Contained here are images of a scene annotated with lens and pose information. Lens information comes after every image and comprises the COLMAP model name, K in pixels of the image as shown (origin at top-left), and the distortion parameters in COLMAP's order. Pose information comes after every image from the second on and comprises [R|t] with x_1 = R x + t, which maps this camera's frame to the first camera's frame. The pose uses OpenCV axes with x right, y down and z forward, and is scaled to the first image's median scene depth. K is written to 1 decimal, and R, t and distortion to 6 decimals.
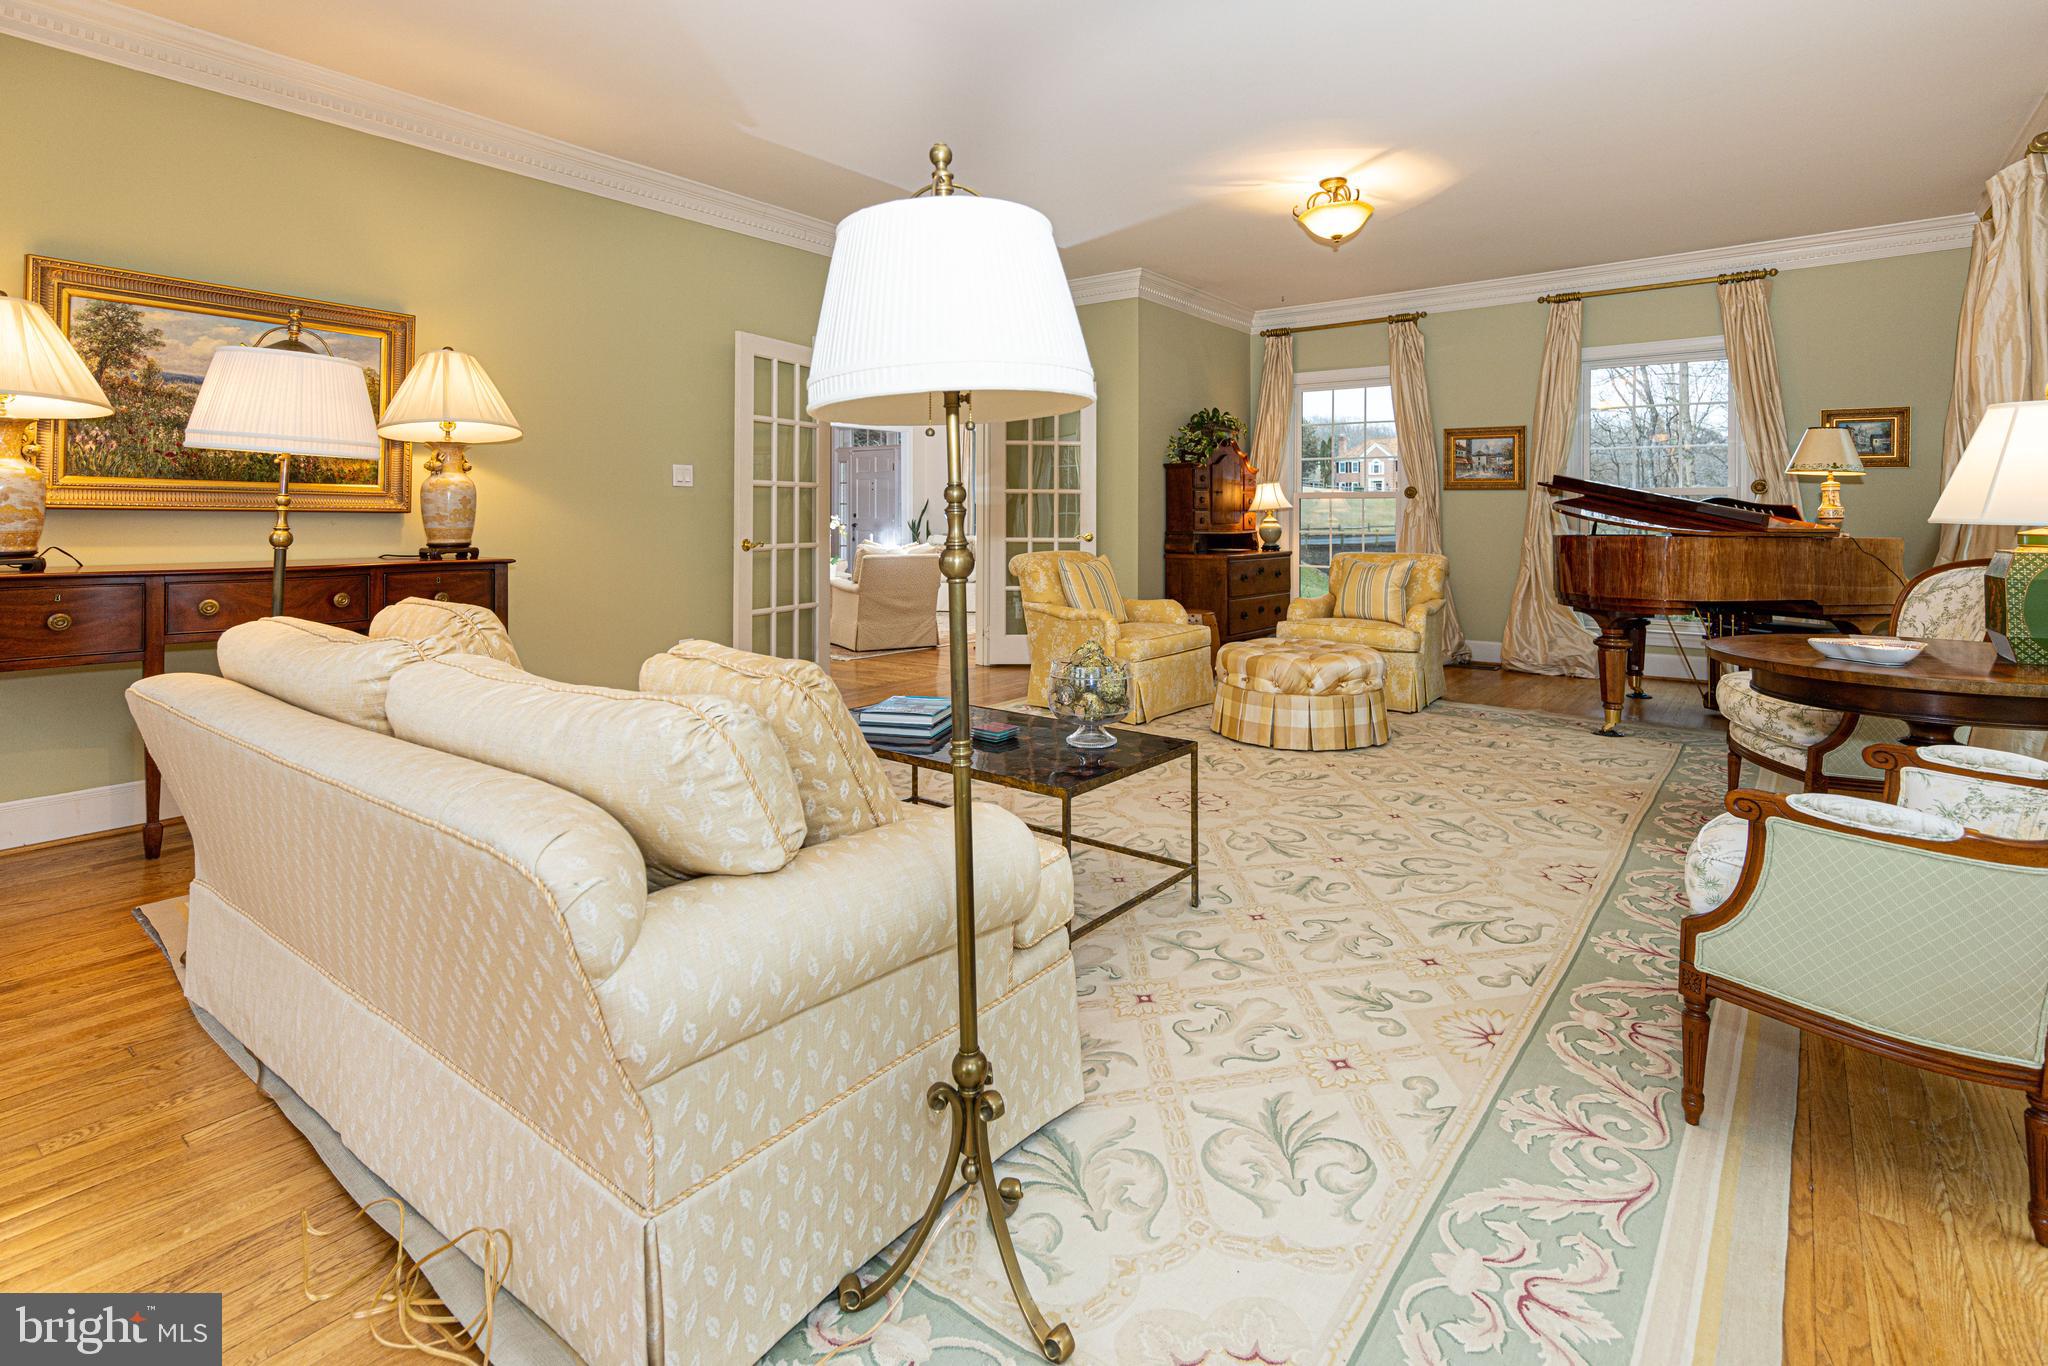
lens RADIAL K [[954.2, 0, 1034.7], [0, 954.2, 678.6], [0, 0, 1]] dist [0.001260, 0.000307]
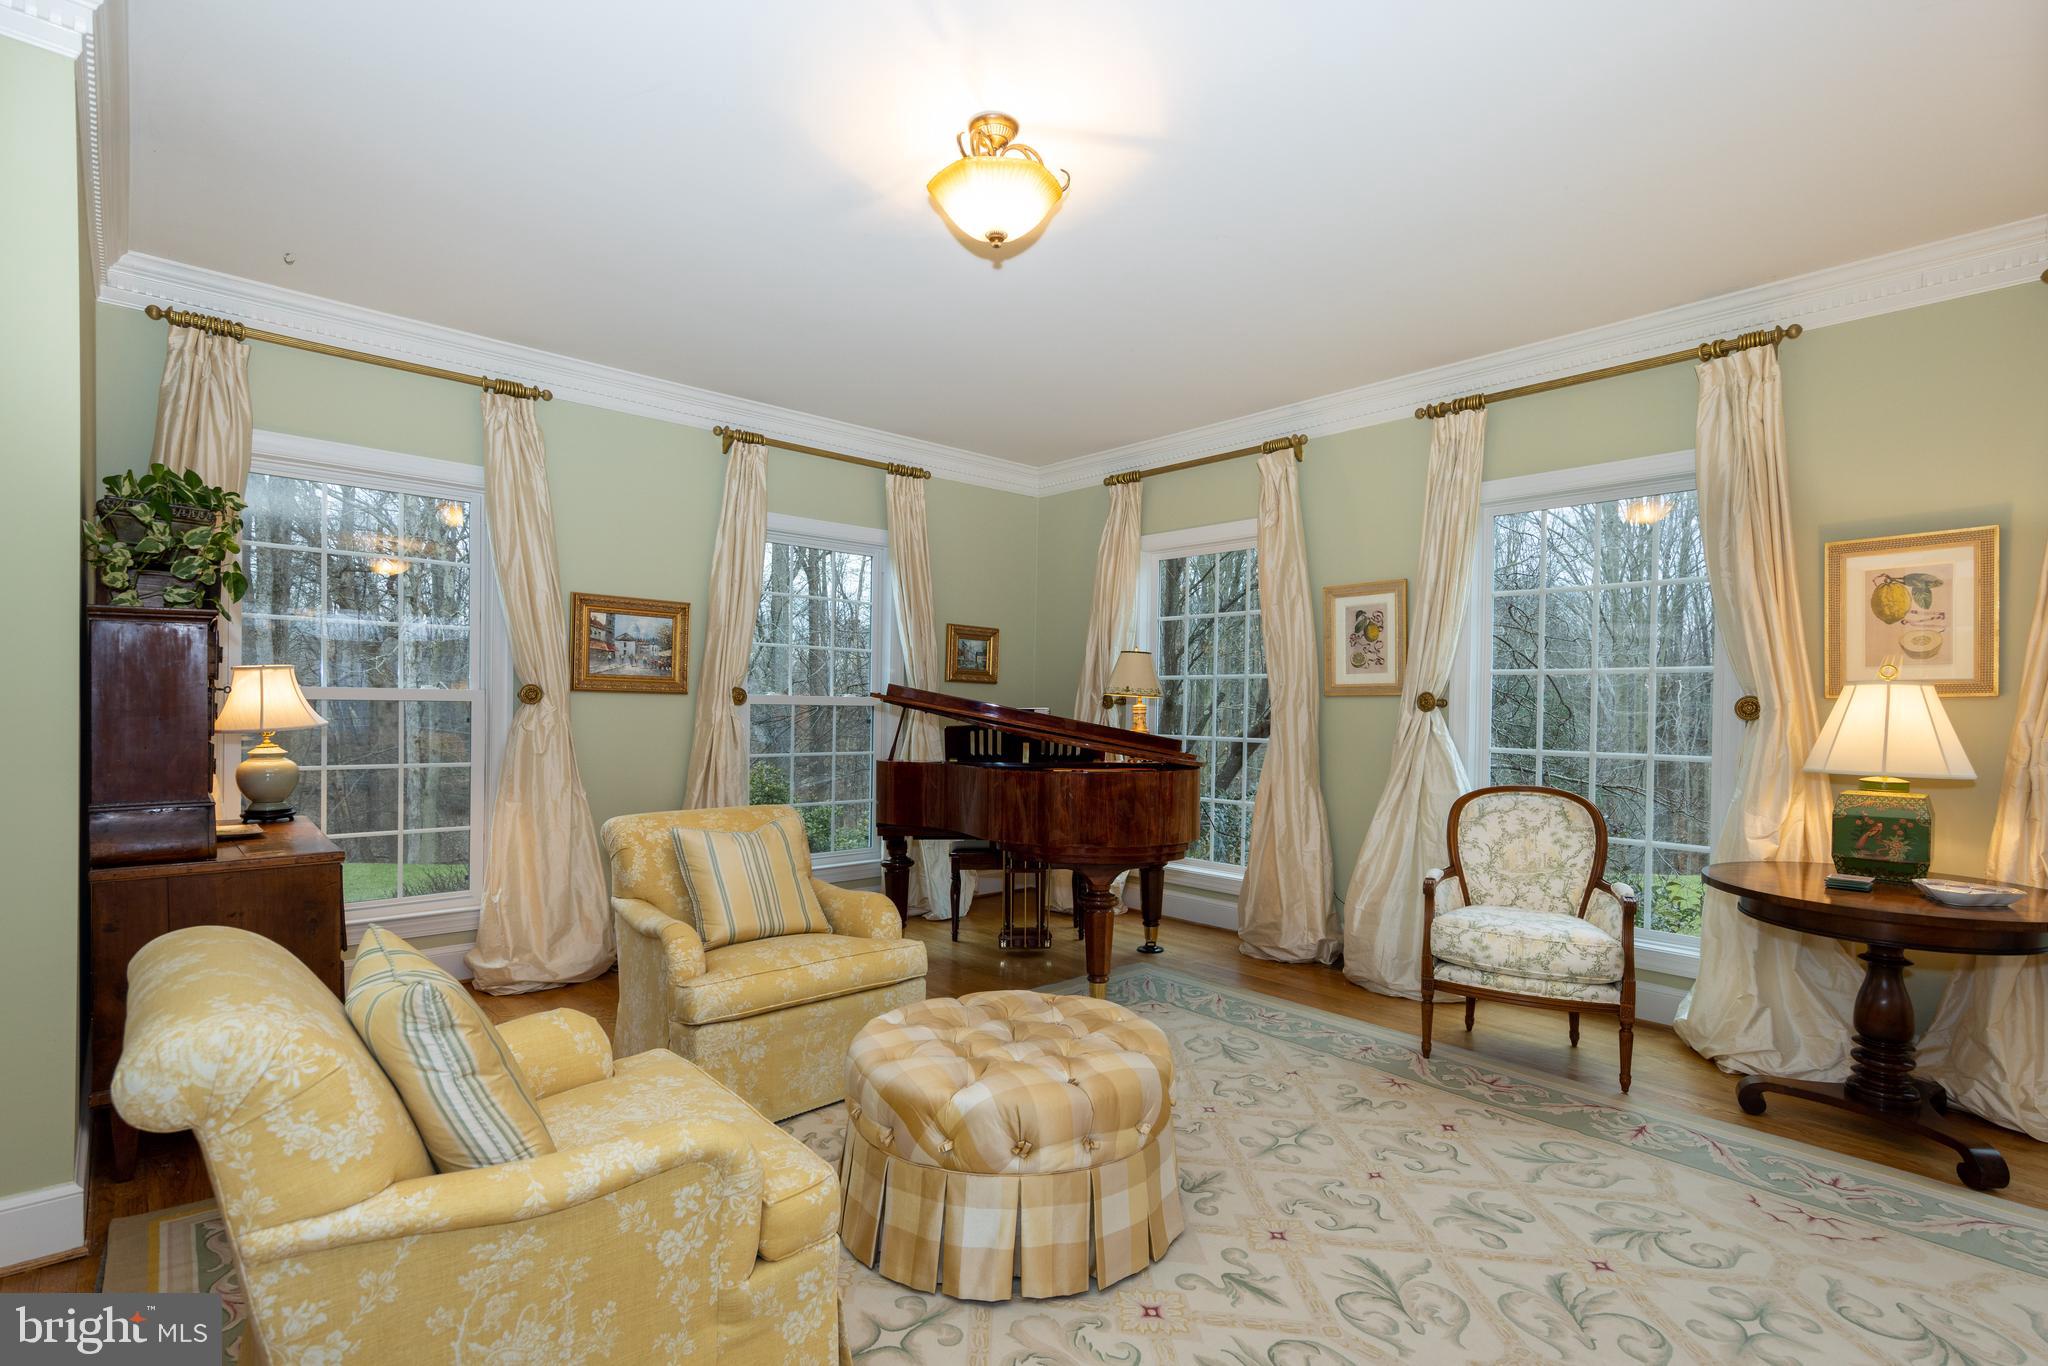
lens RADIAL K [[1013.1, 0, 1026.9], [0, 1013.1, 733.3], [0, 0, 1]] dist [0.001222, 0.000145]
pose [[0.166221, -0.024675, 0.985780, -0.158411], [0.155209, 0.987881, -0.001444, -0.131811], [-0.973797, 0.153242, 0.168036, 0.644794]]
